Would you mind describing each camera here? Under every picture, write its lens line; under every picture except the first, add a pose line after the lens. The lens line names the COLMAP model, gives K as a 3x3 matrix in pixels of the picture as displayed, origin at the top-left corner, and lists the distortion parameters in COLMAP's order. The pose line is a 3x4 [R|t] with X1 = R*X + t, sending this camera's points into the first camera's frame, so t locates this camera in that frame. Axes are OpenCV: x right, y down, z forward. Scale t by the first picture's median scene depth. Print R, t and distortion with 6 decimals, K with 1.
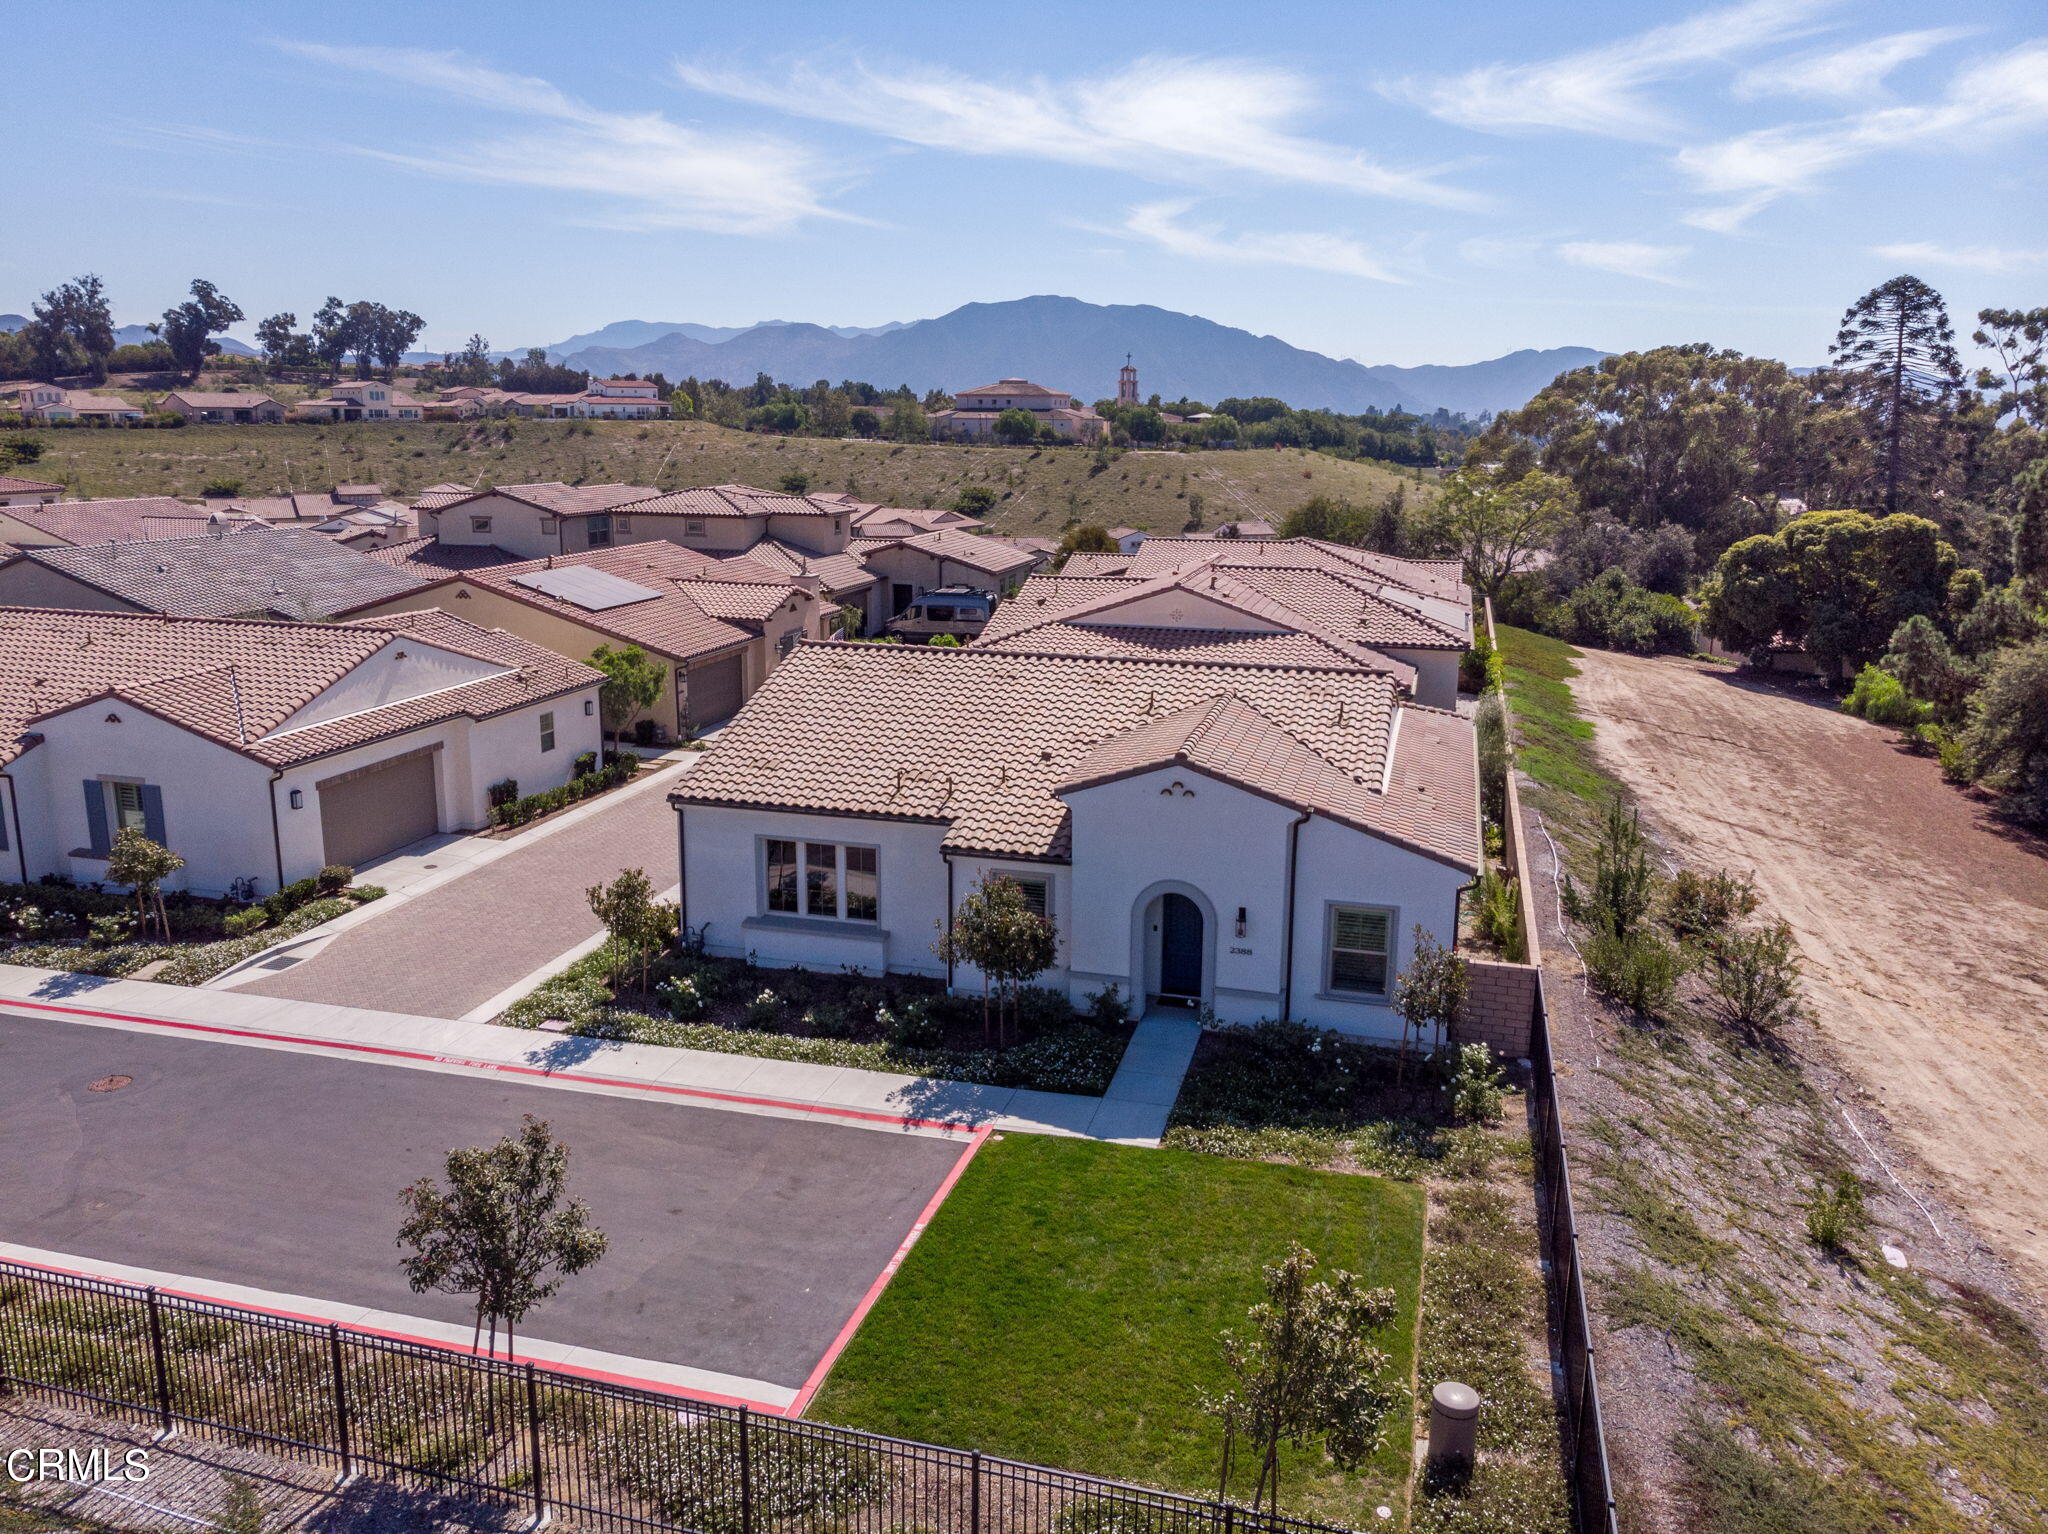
lens RADIAL K [[1500.5, 0, 1006.6], [0, 1500.5, 763.8], [0, 0, 1]] dist [0.009523, 0.002140]
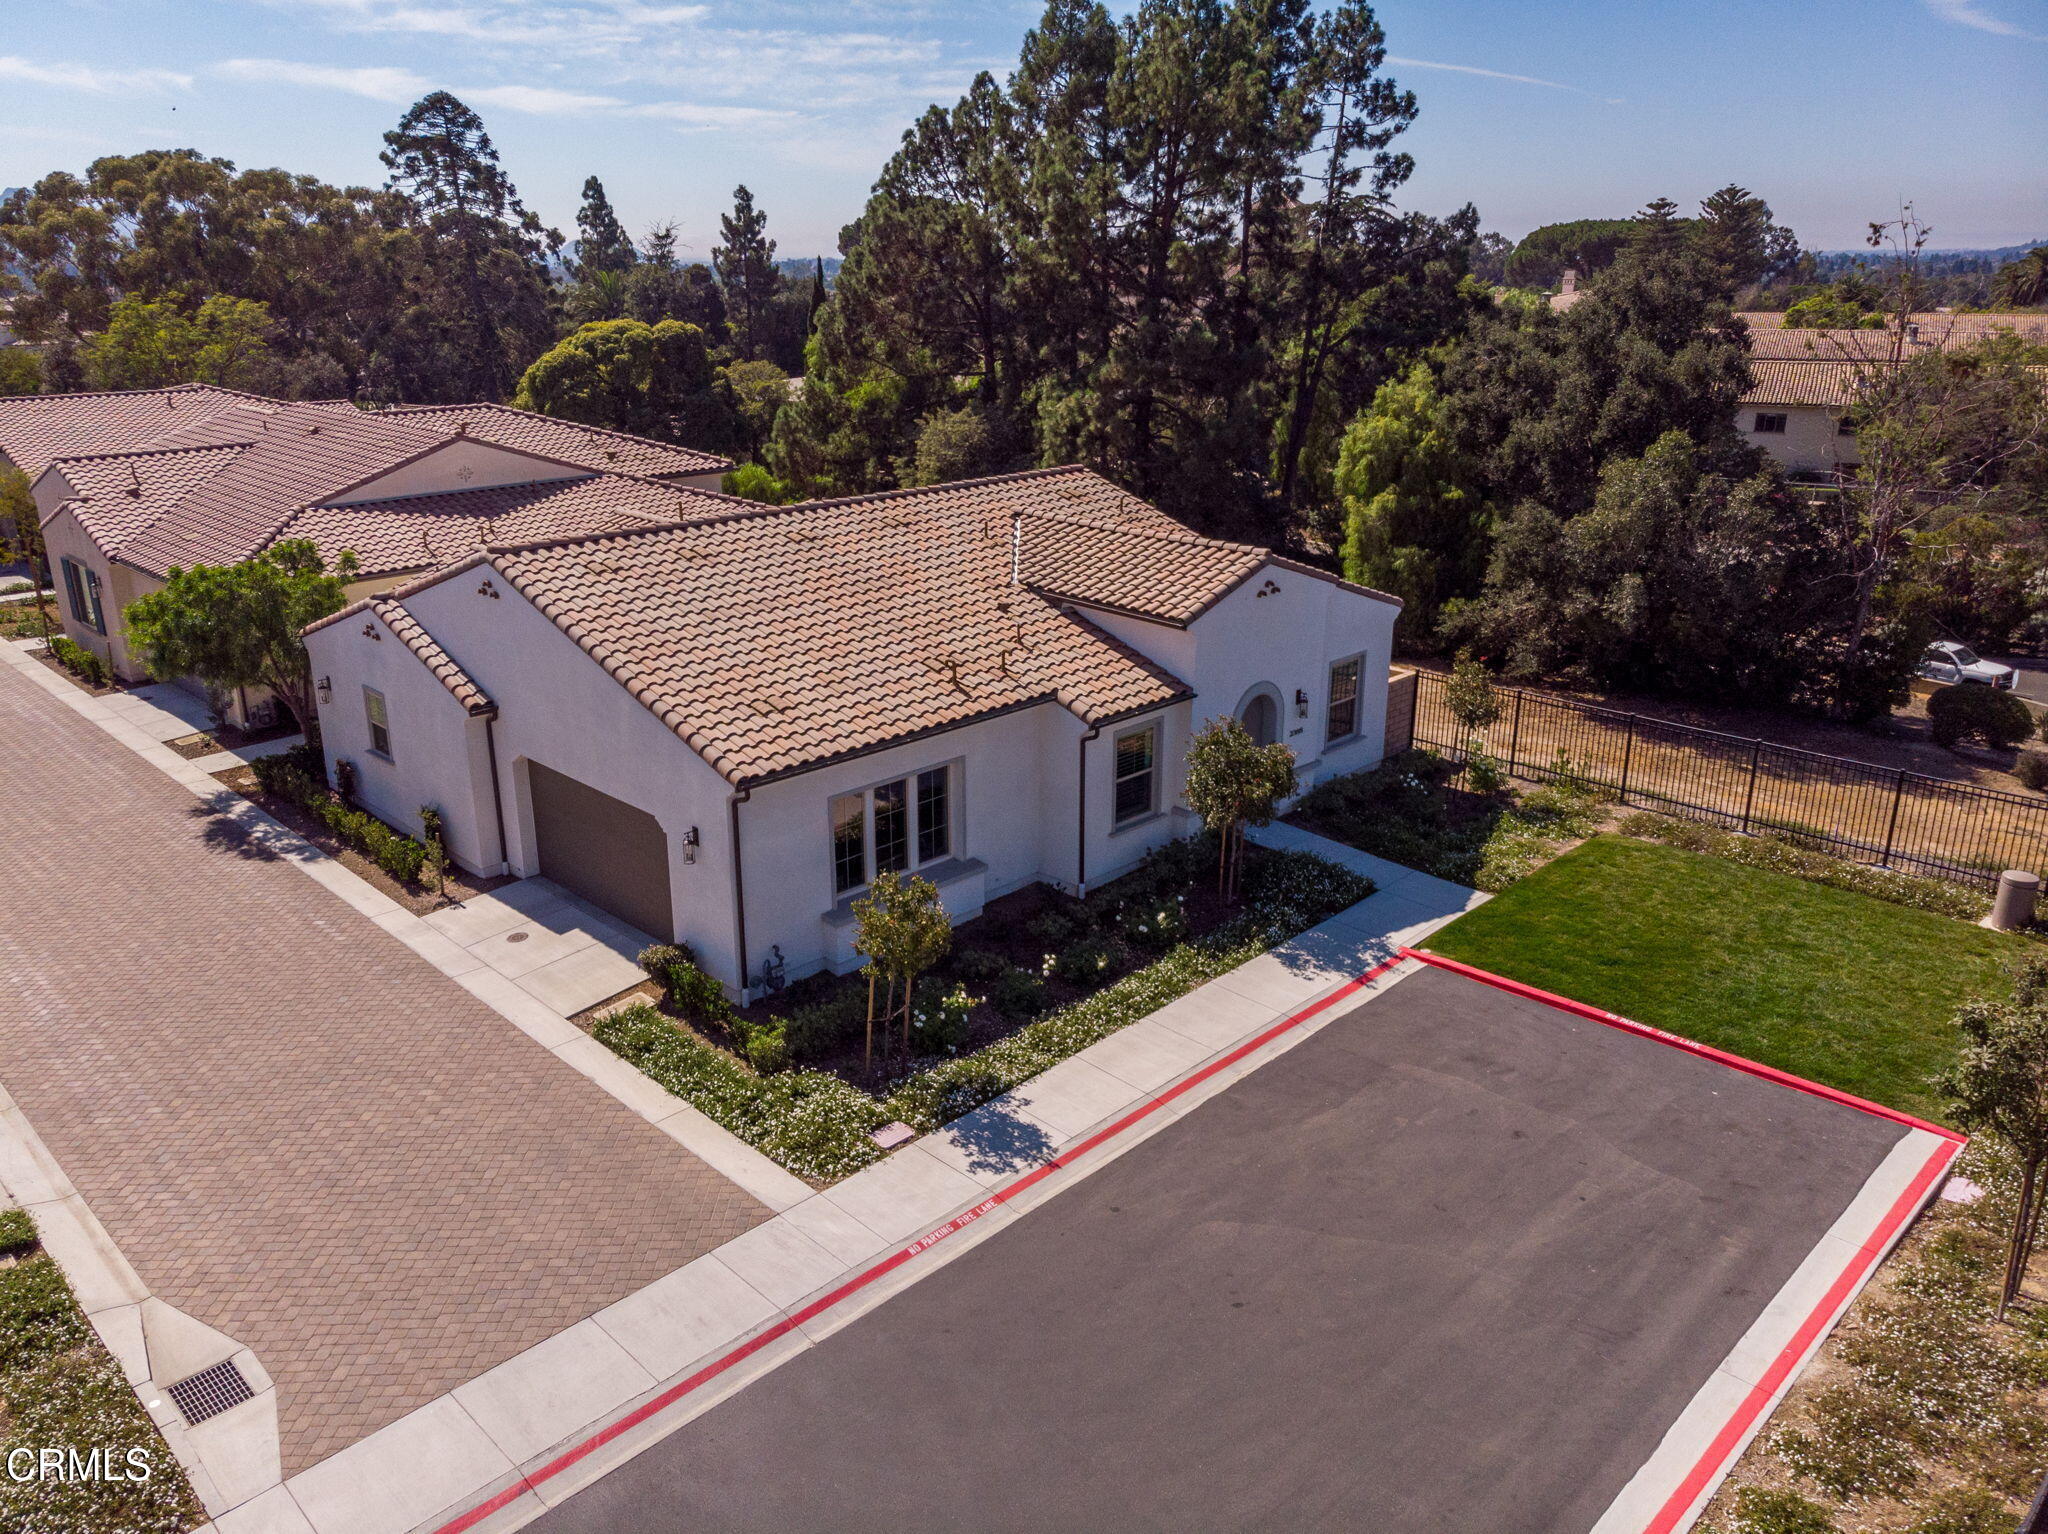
lens RADIAL K [[1500.5, 0, 1026.3], [0, 1500.5, 759.5], [0, 0, 1]] dist [0.009523, 0.002140]
pose [[0.478917, -0.285884, 0.830005, -0.797818], [0.199006, 0.956228, 0.214533, -0.117245], [-0.855006, 0.062432, 0.514846, 0.620284]]
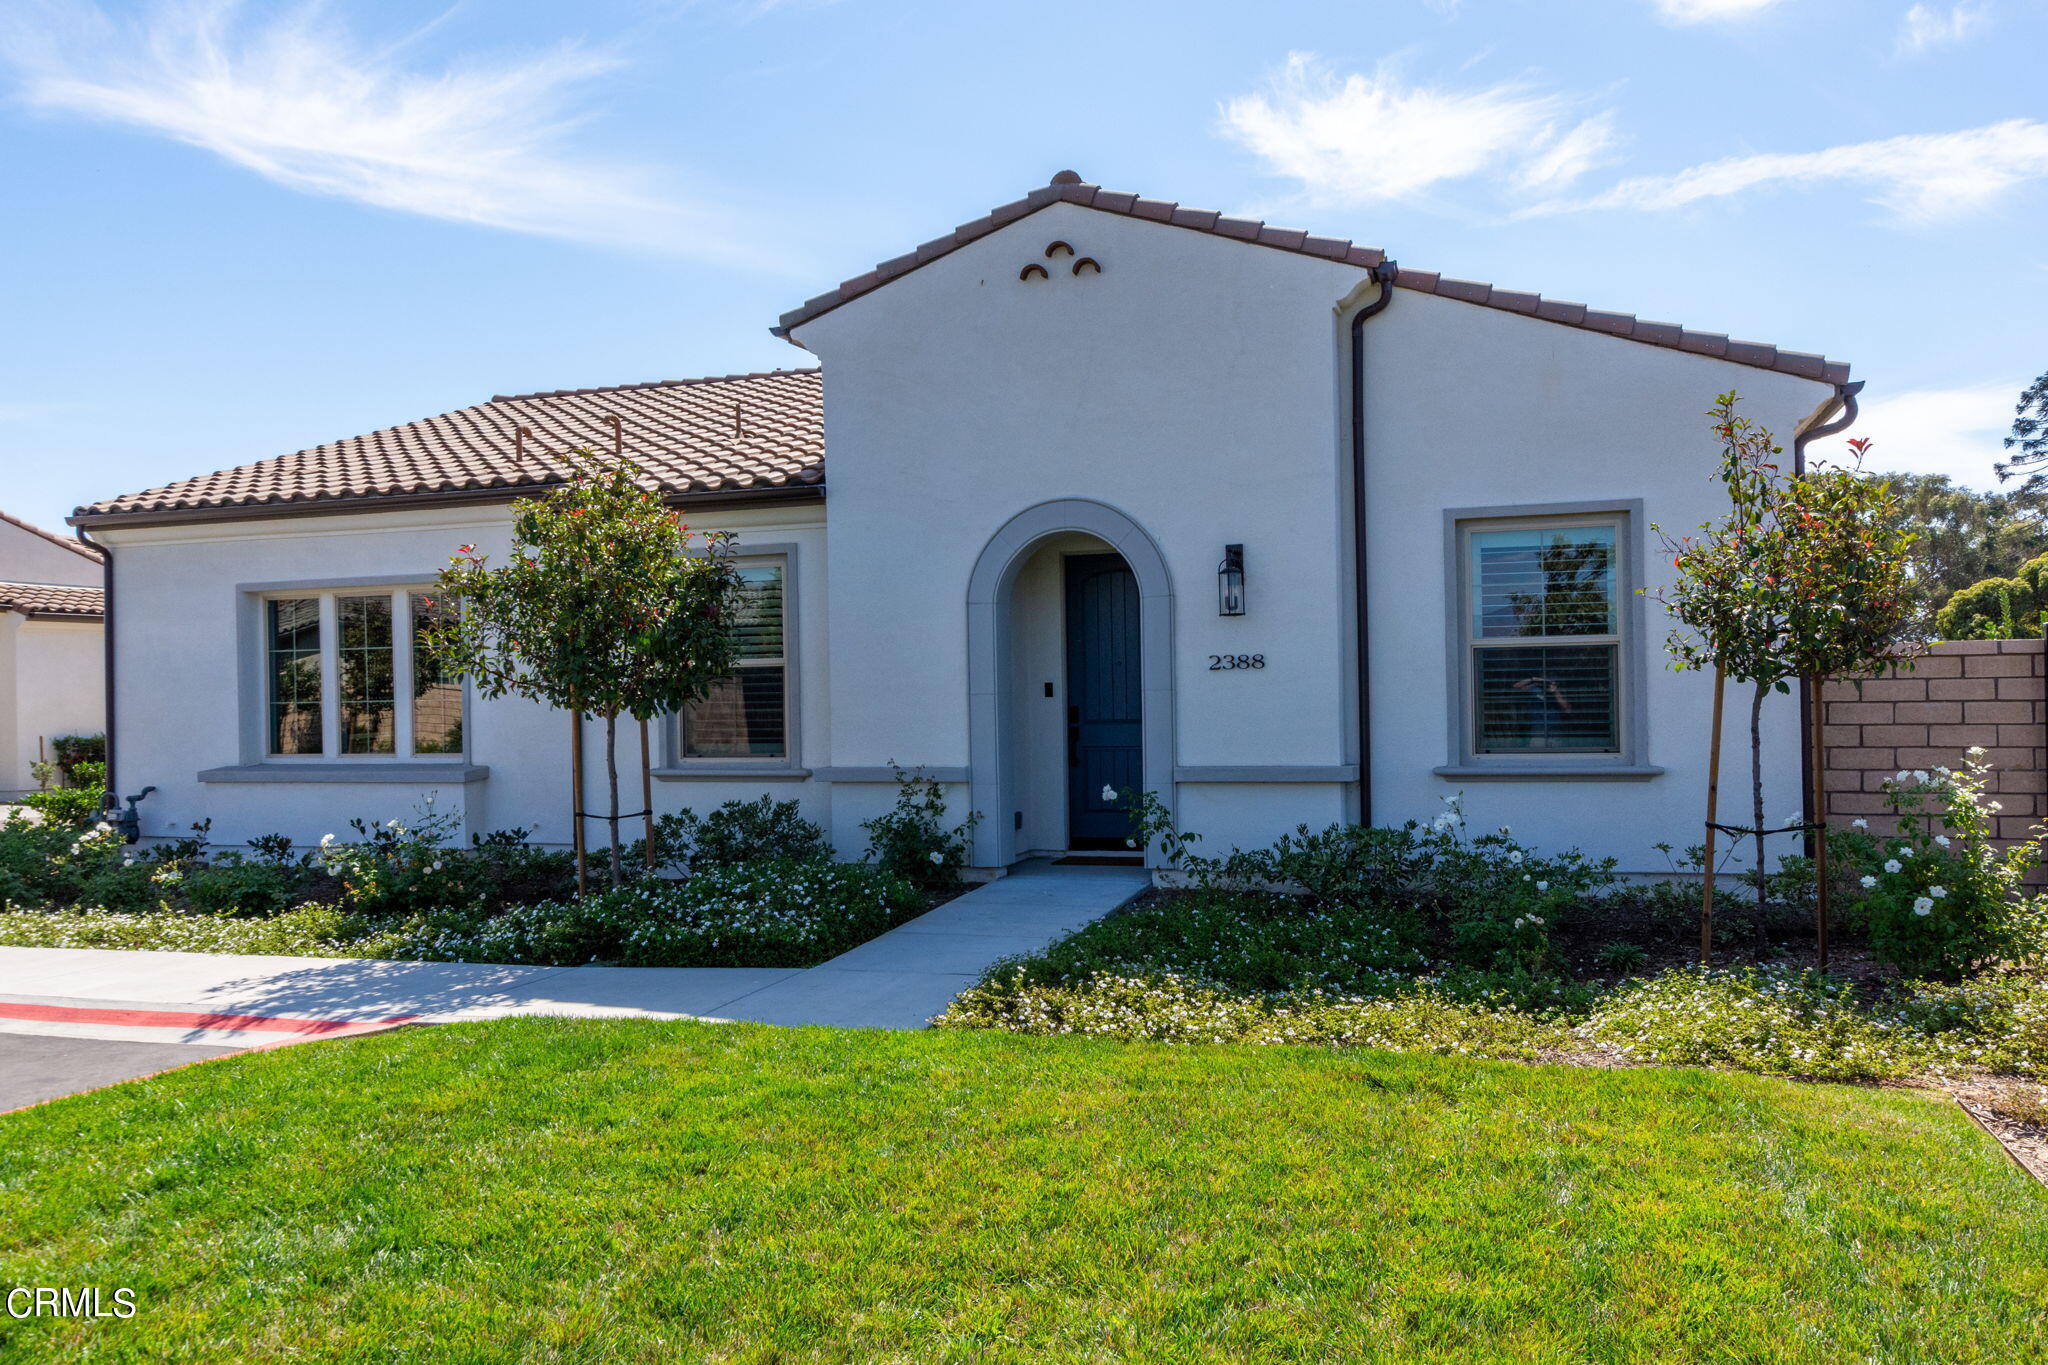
lens RADIAL K [[1617.6, 0, 1031.1], [0, 1617.6, 681.0], [0, 0, 1]] dist [-0.015996, -0.009688]
pose [[0.999171, -0.021238, -0.034725, 0.117134], [0.013224, 0.976186, -0.216531, 0.219498], [0.038497, 0.215892, 0.975658, 0.589331]]
